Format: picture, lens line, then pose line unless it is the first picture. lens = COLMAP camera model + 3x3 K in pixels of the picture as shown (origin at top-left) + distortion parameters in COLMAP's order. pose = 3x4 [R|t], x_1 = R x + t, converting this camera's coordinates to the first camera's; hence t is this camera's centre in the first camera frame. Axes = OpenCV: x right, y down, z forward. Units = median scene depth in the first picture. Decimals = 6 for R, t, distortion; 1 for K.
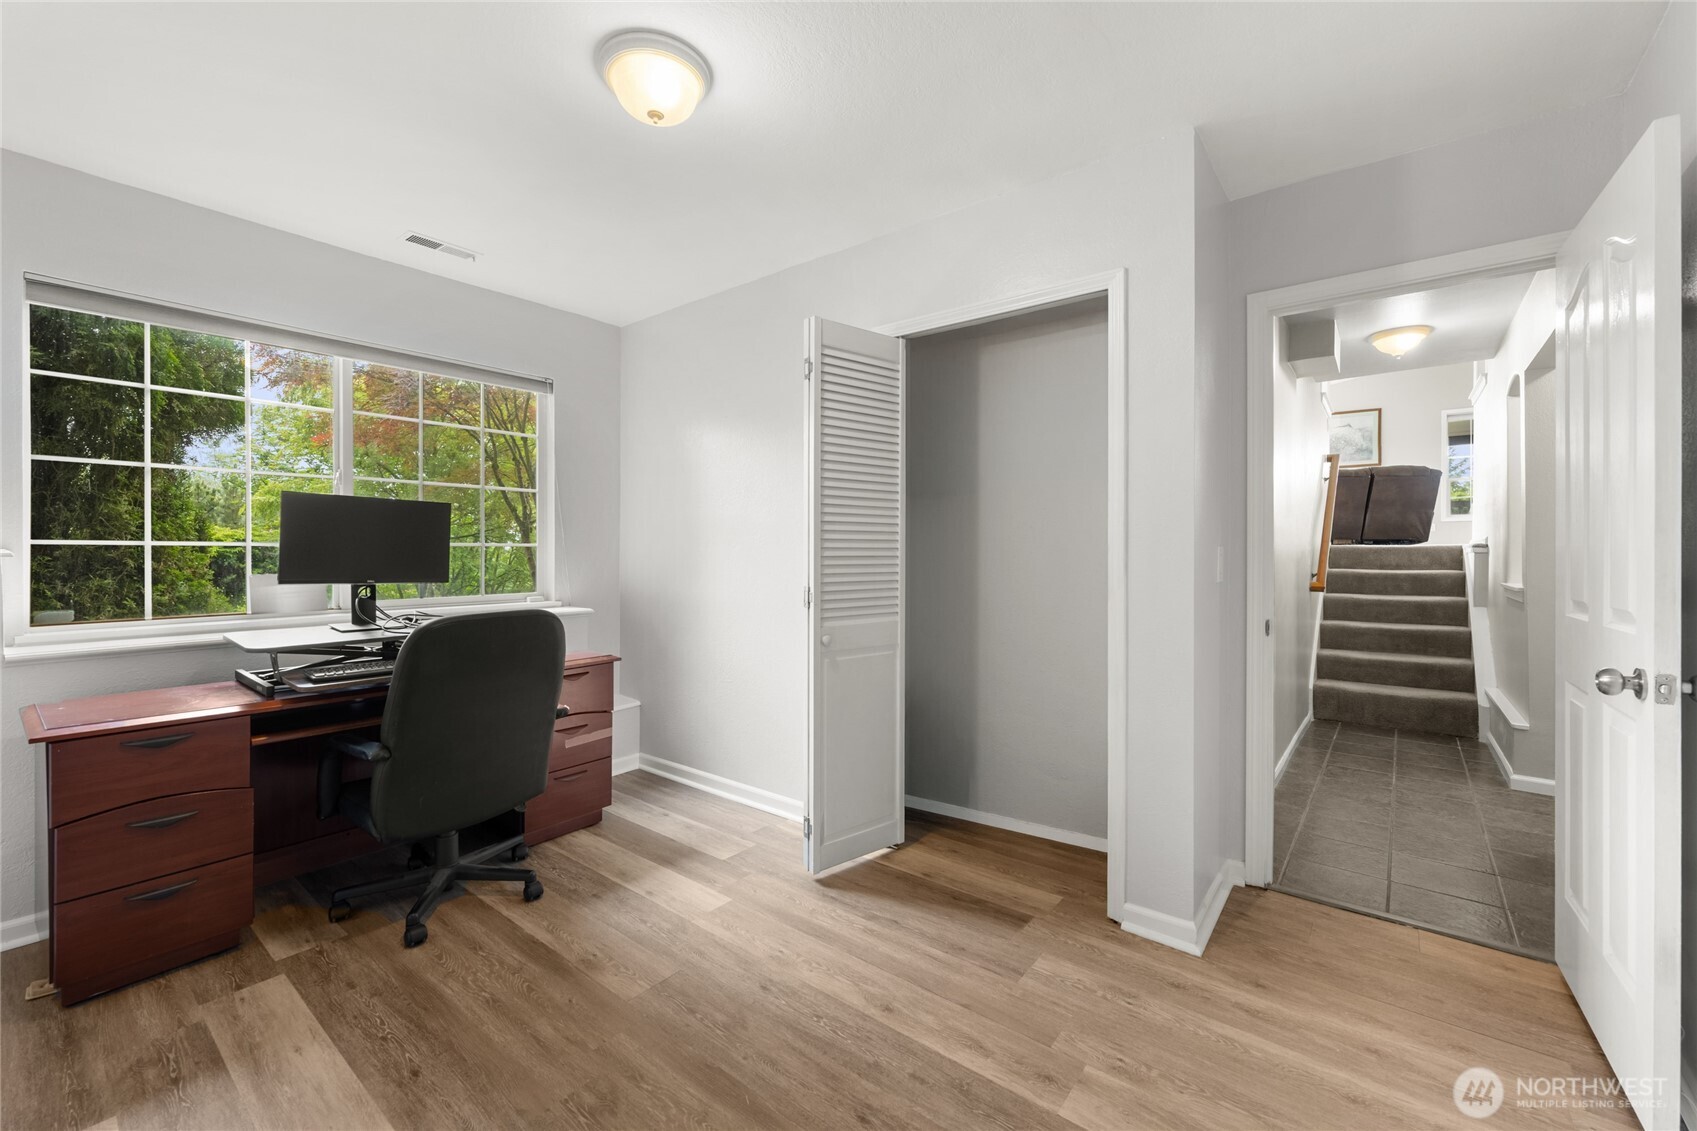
lens RADIAL K [[686.8, 0, 849.8], [0, 686.8, 555.3], [0, 0, 1]] dist [0.003119, 0.000273]
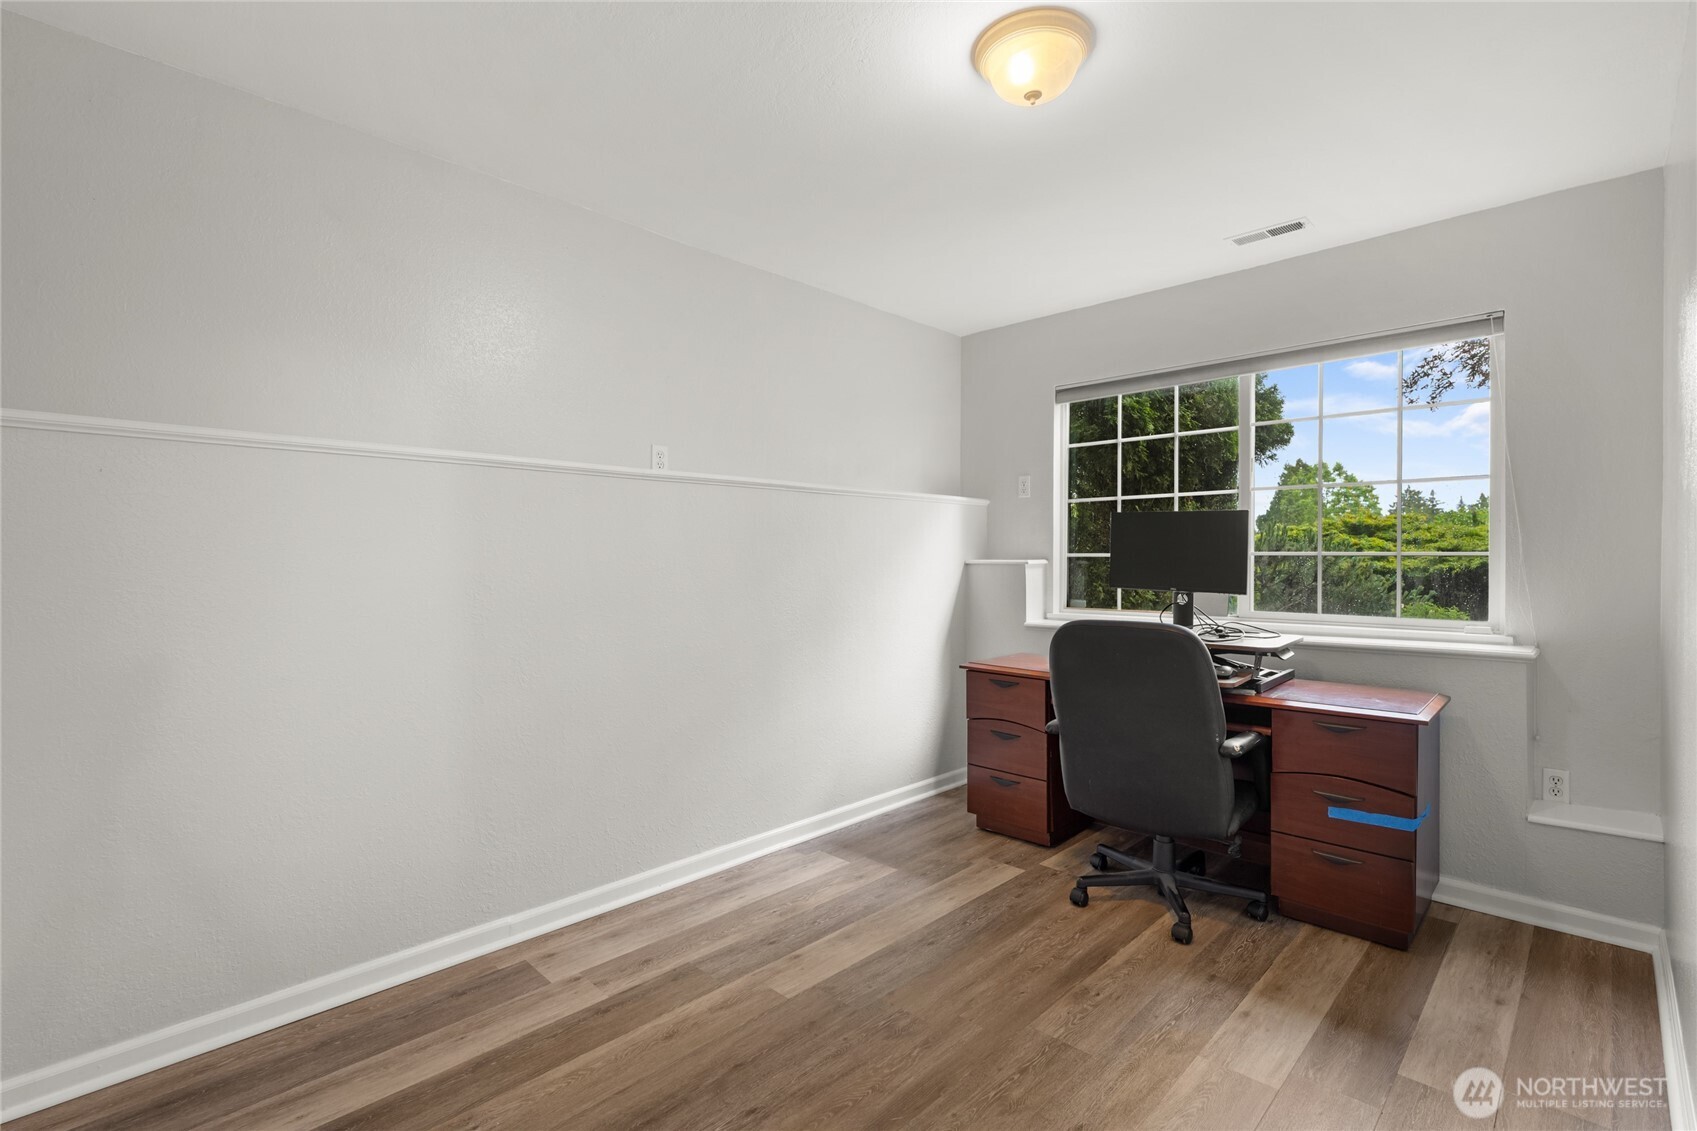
lens RADIAL K [[777.9, 0, 849.8], [0, 777.9, 561.8], [0, 0, 1]] dist [-0.001668, -0.000305]
pose [[-0.100930, 0.000731, -0.994893, 0.659317], [-0.010934, 0.999939, 0.001844, -0.001421], [0.994833, 0.011064, -0.100916, 0.714834]]
